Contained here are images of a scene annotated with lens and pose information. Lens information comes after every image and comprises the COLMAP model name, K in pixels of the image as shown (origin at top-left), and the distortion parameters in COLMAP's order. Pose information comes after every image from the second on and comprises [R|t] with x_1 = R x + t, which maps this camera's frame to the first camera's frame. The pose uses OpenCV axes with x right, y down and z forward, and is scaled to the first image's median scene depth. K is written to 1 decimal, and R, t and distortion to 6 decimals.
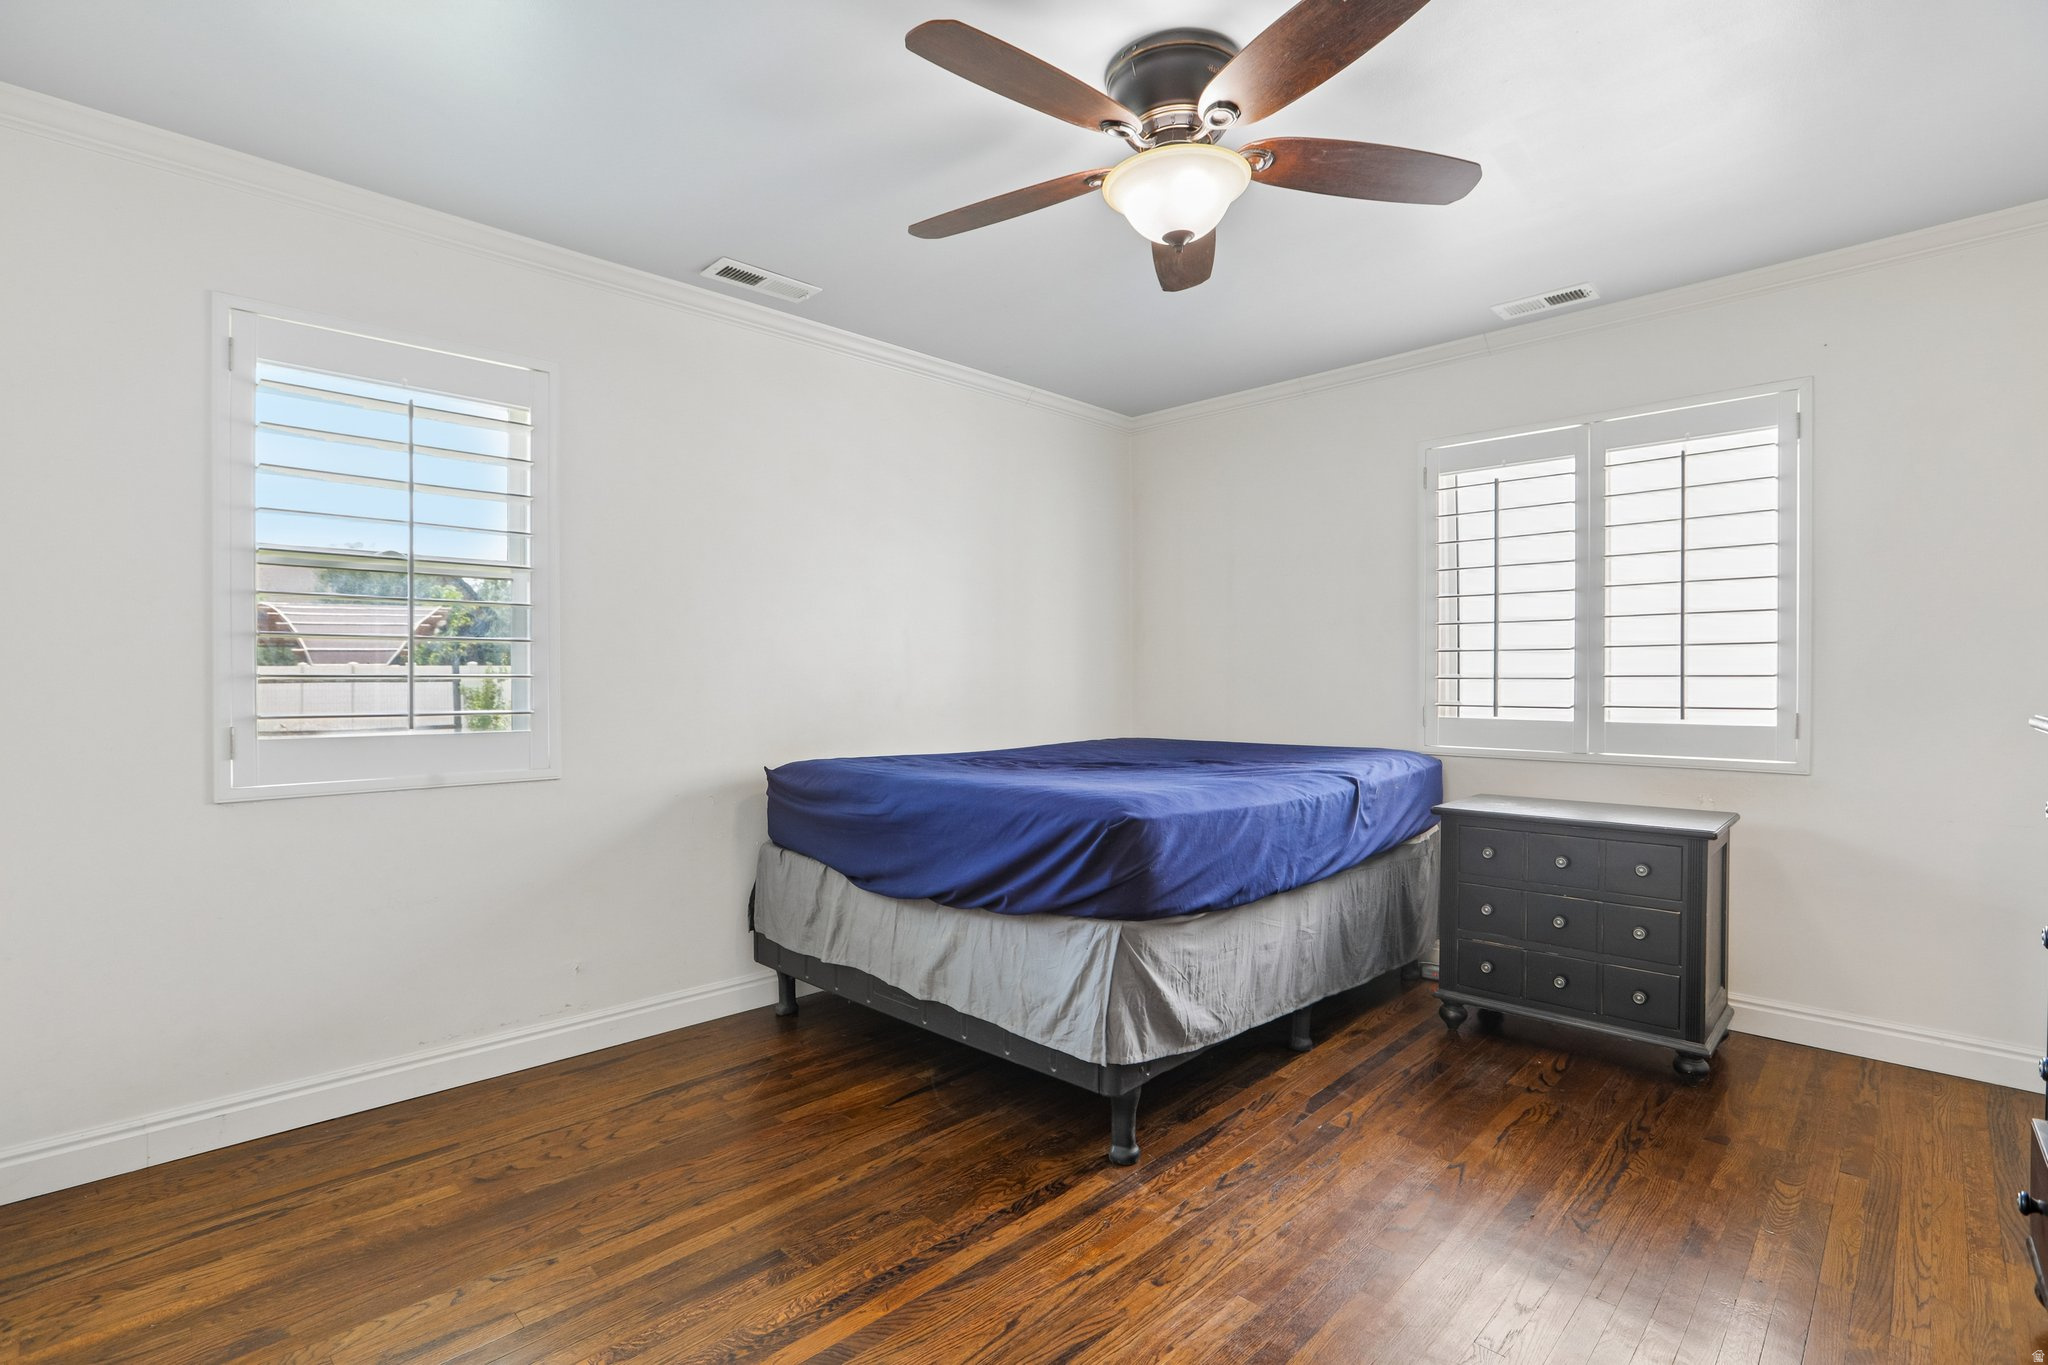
lens RADIAL K [[966.8, 0, 1020.9], [0, 966.8, 675.6], [0, 0, 1]] dist [-0.016787, -0.000088]
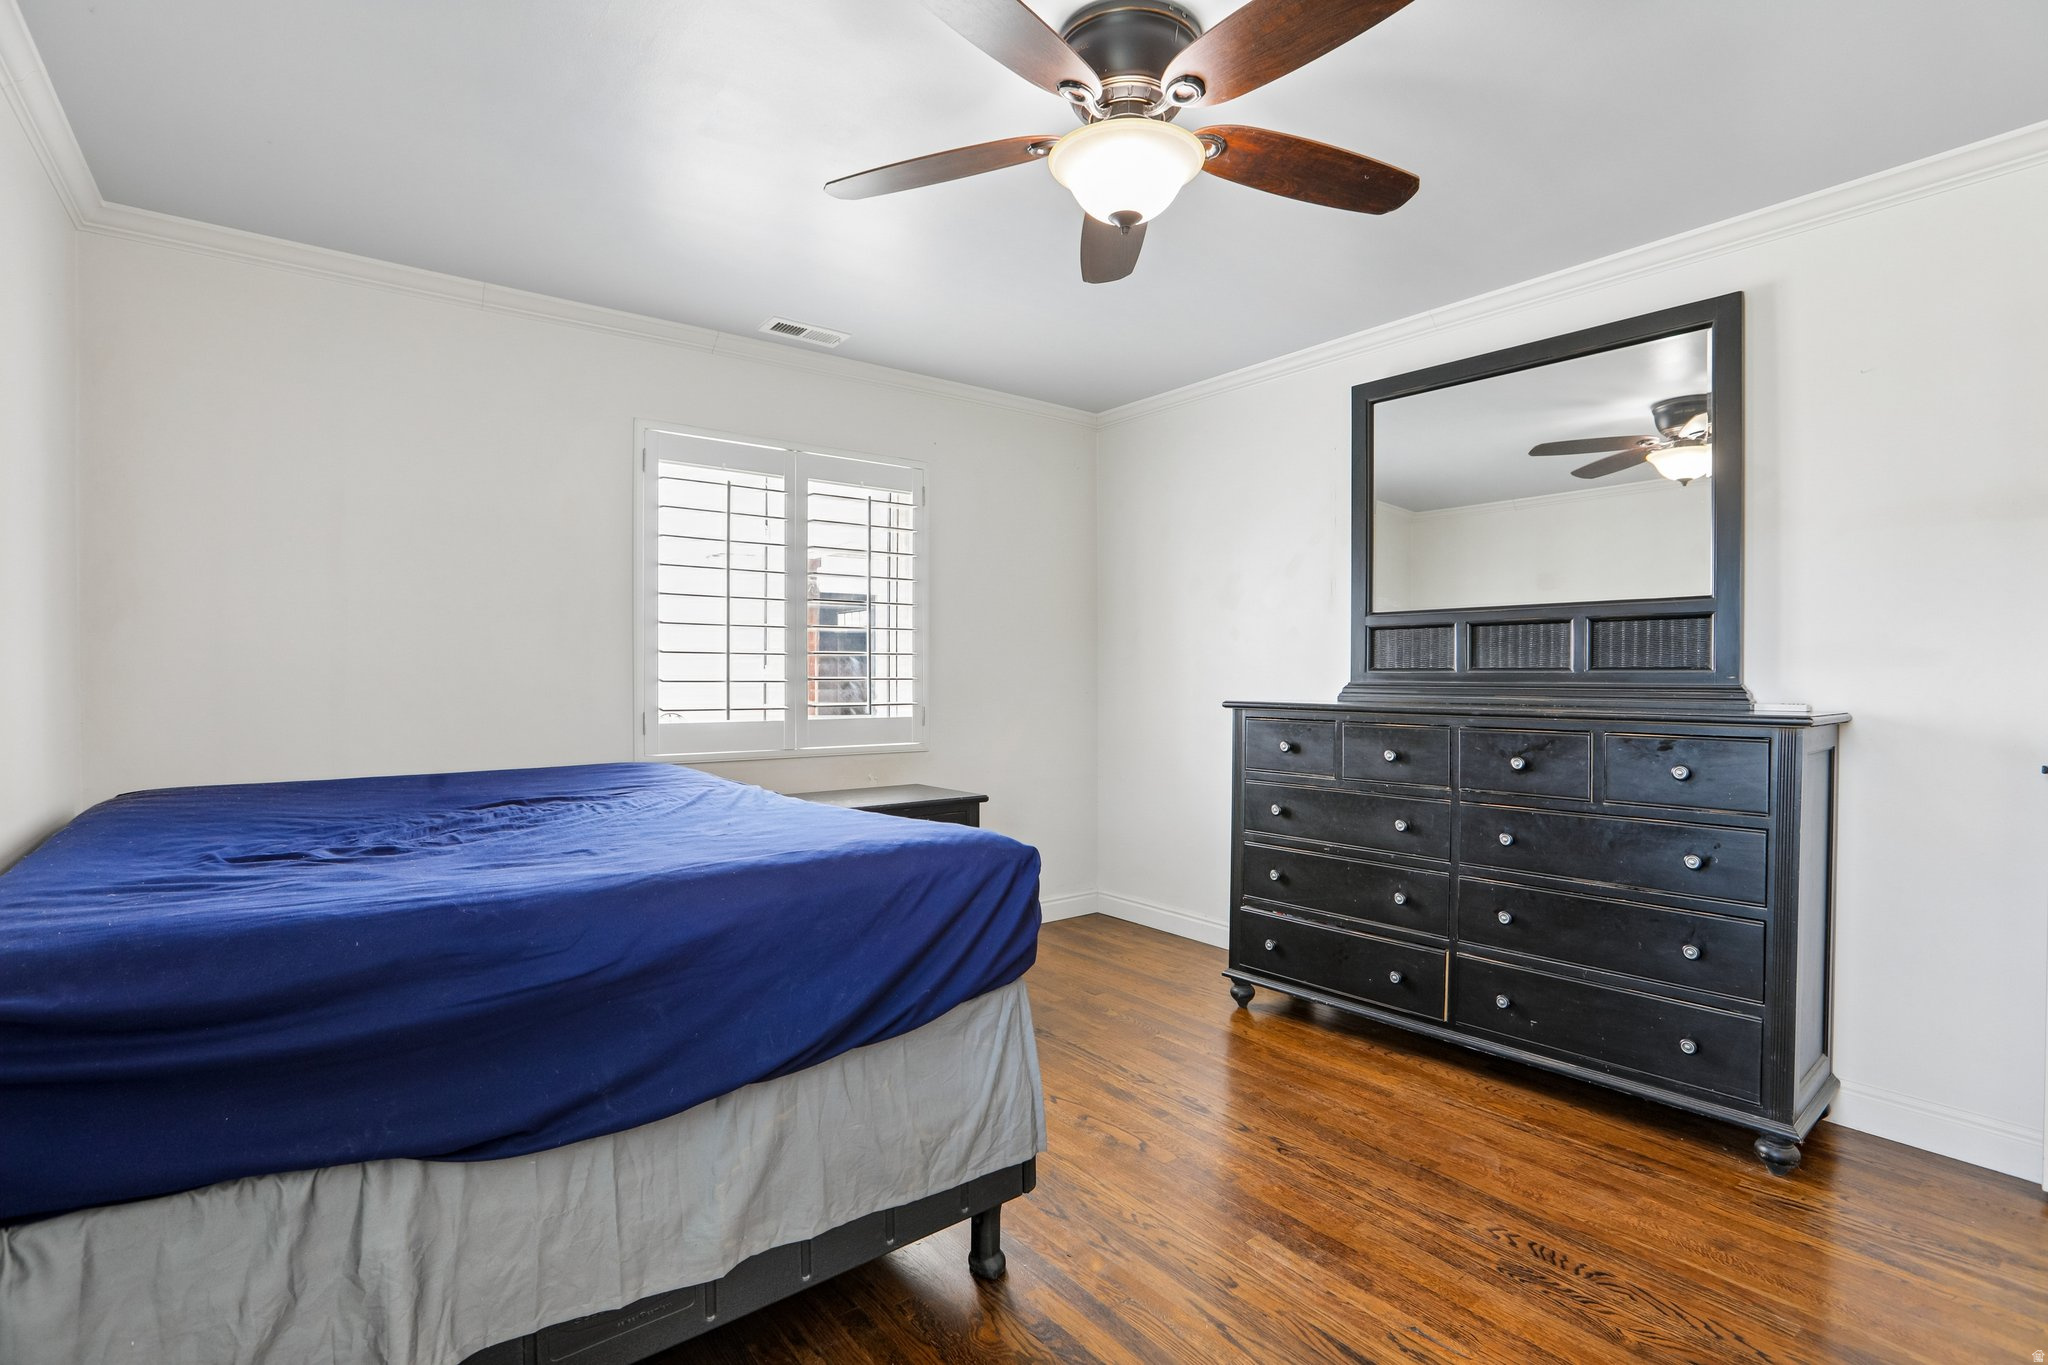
lens RADIAL K [[972.6, 0, 1018.2], [0, 972.6, 685.7], [0, 0, 1]] dist [-0.015495, 0.000199]
pose [[0.126376, -0.006648, 0.991960, -0.648052], [-0.005666, 0.999956, 0.007424, -0.002157], [-0.991966, -0.006559, 0.126333, 0.802097]]
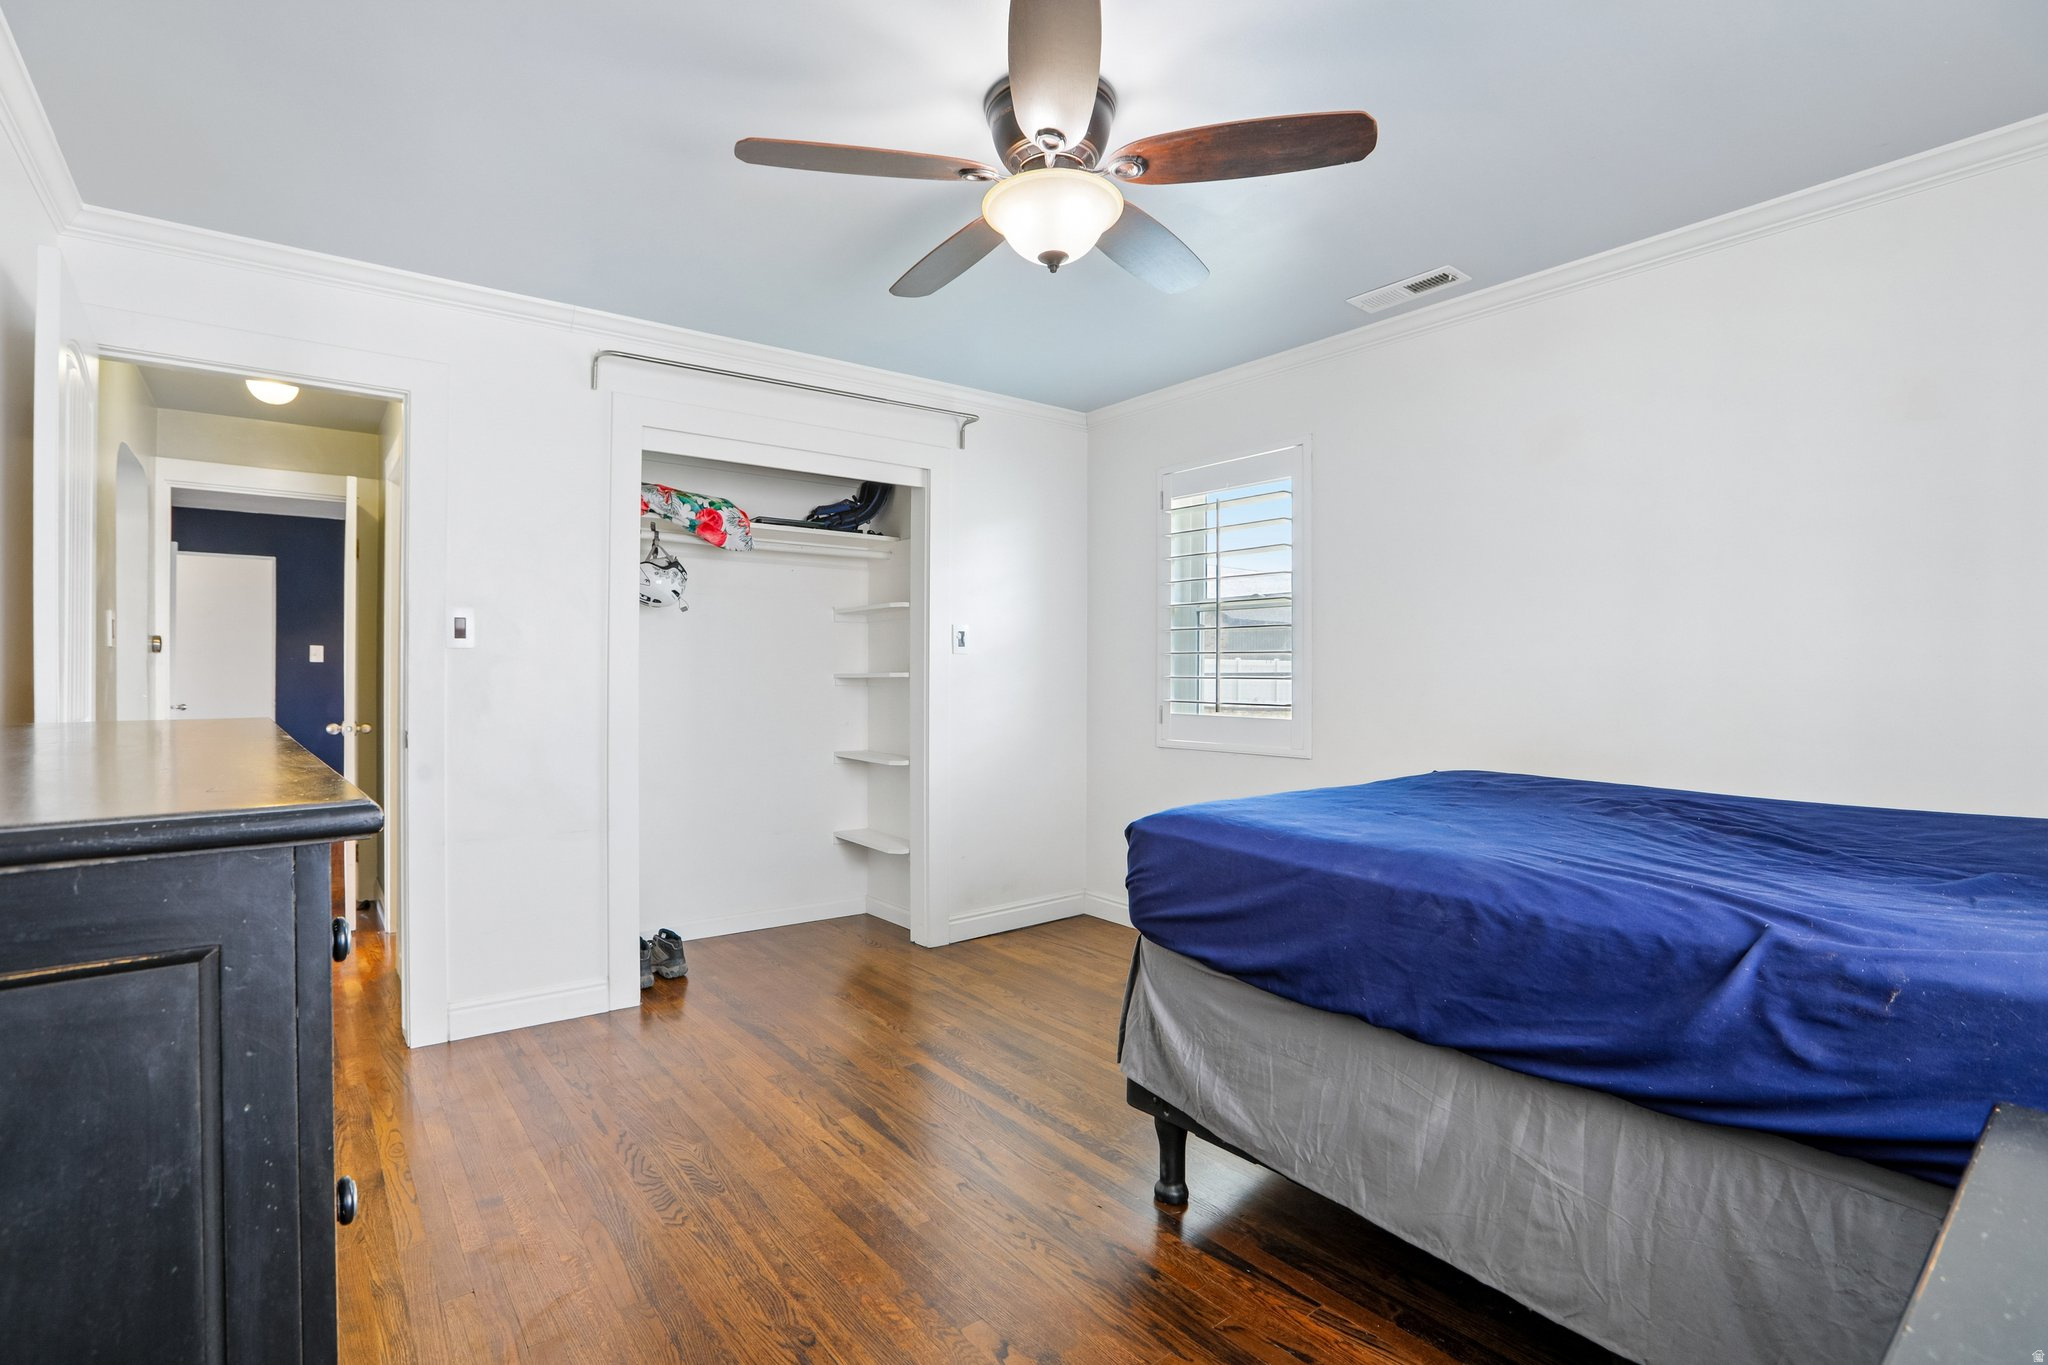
lens RADIAL K [[972.6, 0, 1017.7], [0, 972.6, 679.3], [0, 0, 1]] dist [-0.015495, 0.000199]
pose [[-0.122508, 0.003525, -0.992461, 0.974939], [-0.003163, 0.999987, 0.003942, -0.004770], [0.992463, 0.003622, -0.122495, 0.887752]]
